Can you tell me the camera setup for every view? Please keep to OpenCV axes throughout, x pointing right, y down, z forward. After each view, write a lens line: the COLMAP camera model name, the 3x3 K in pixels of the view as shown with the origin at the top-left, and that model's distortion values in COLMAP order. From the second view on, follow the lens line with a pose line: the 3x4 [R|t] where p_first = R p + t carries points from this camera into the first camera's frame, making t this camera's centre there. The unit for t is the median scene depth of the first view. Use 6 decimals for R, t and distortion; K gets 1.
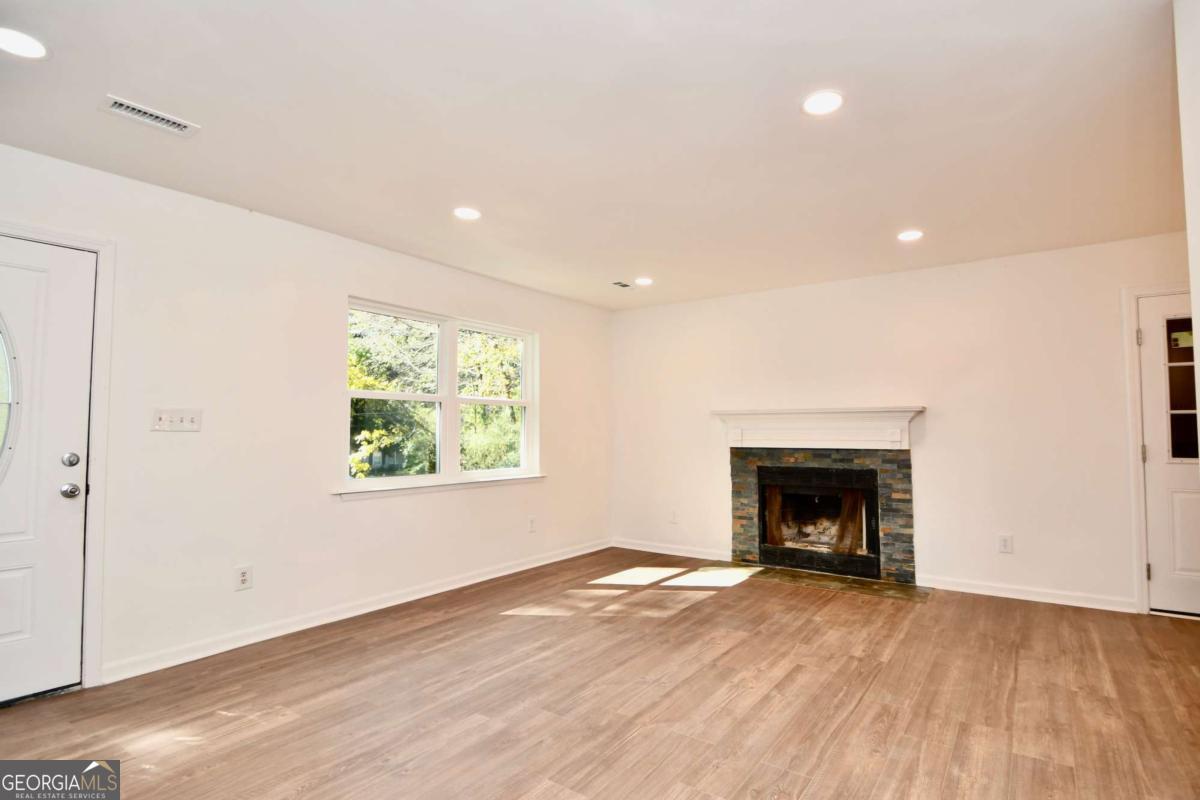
lens RADIAL K [[589.6, 0, 640.3], [0, 589.6, 395.7], [0, 0, 1]] dist [-0.000893, -0.006897]
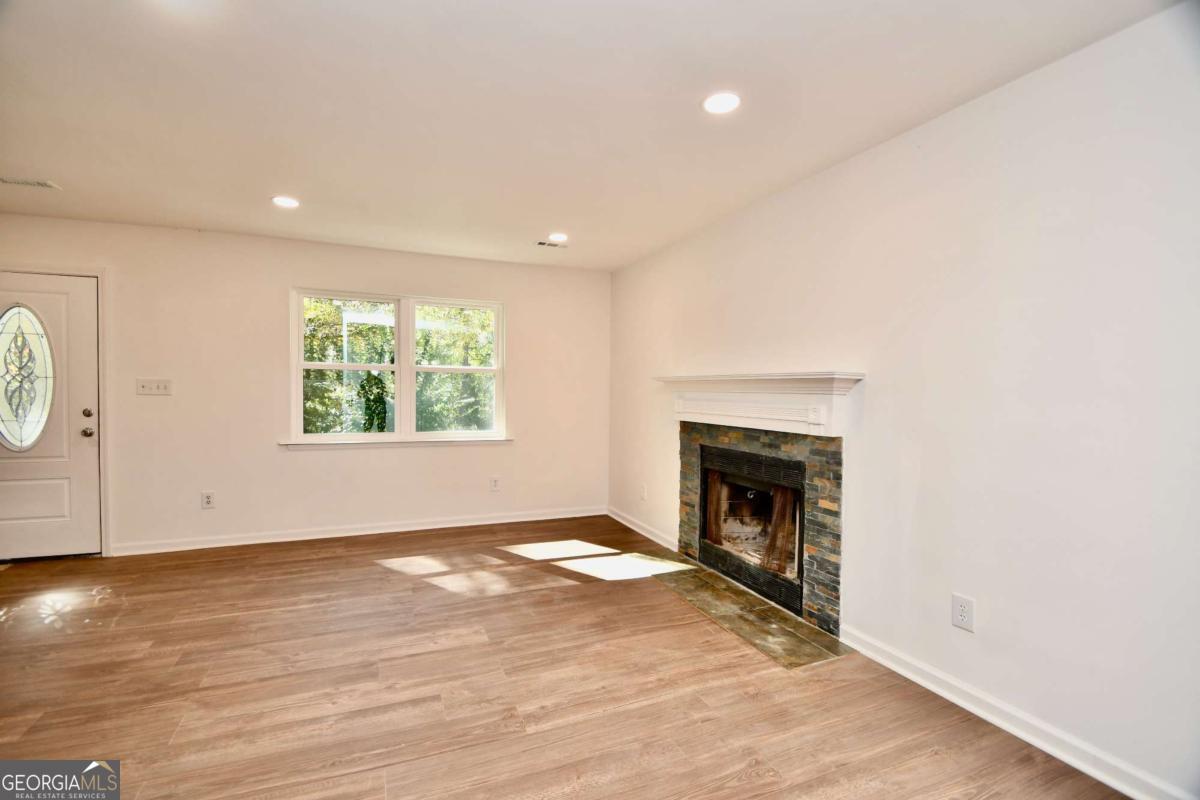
lens RADIAL K [[525.6, 0, 592.3], [0, 525.6, 397.7], [0, 0, 1]] dist [0.001381, -0.011283]
pose [[0.827380, 0.021540, -0.561230, 0.660800], [0.020879, 0.997394, 0.069060, 0.000442], [0.561255, -0.068856, 0.824774, 0.430988]]
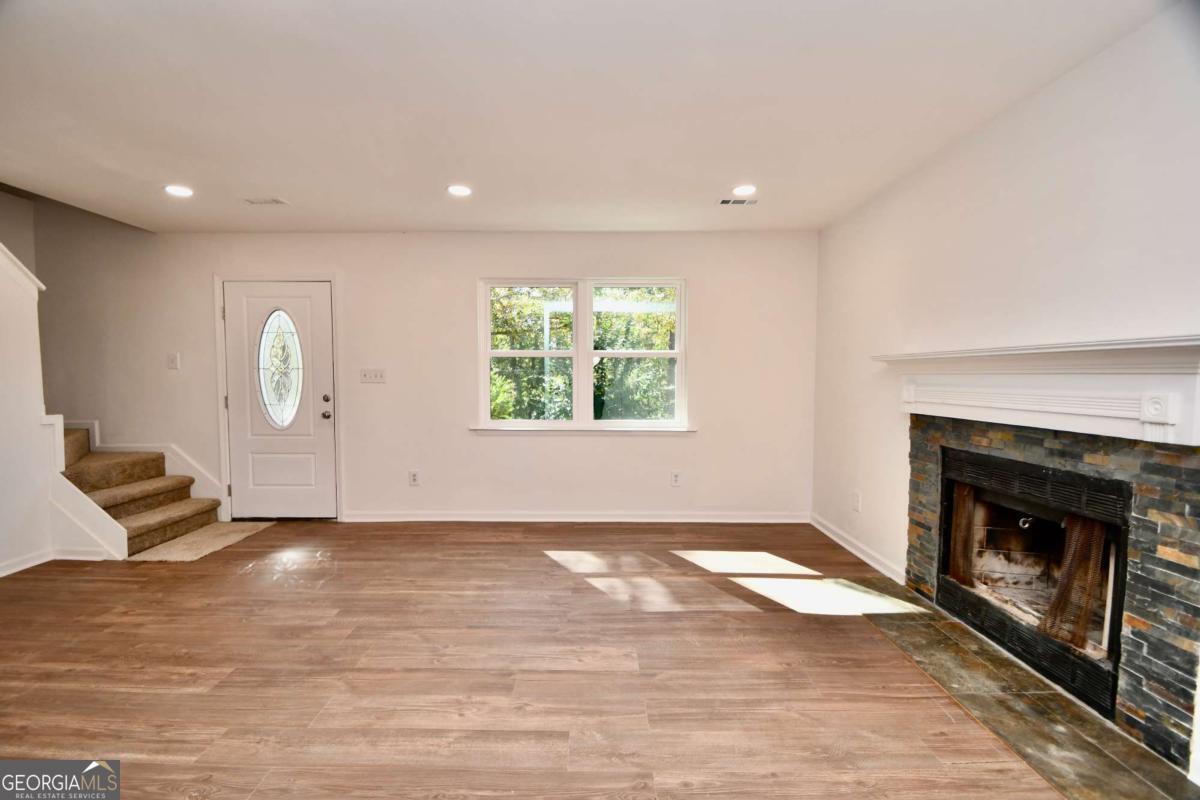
lens RADIAL K [[525.6, 0, 590.7], [0, 525.6, 401.0], [0, 0, 1]] dist [0.001381, -0.011283]
pose [[0.544974, 0.043793, -0.837308, 0.614265], [0.050144, 0.995145, 0.084686, 0.013891], [0.836952, -0.088138, 0.540133, 0.567755]]
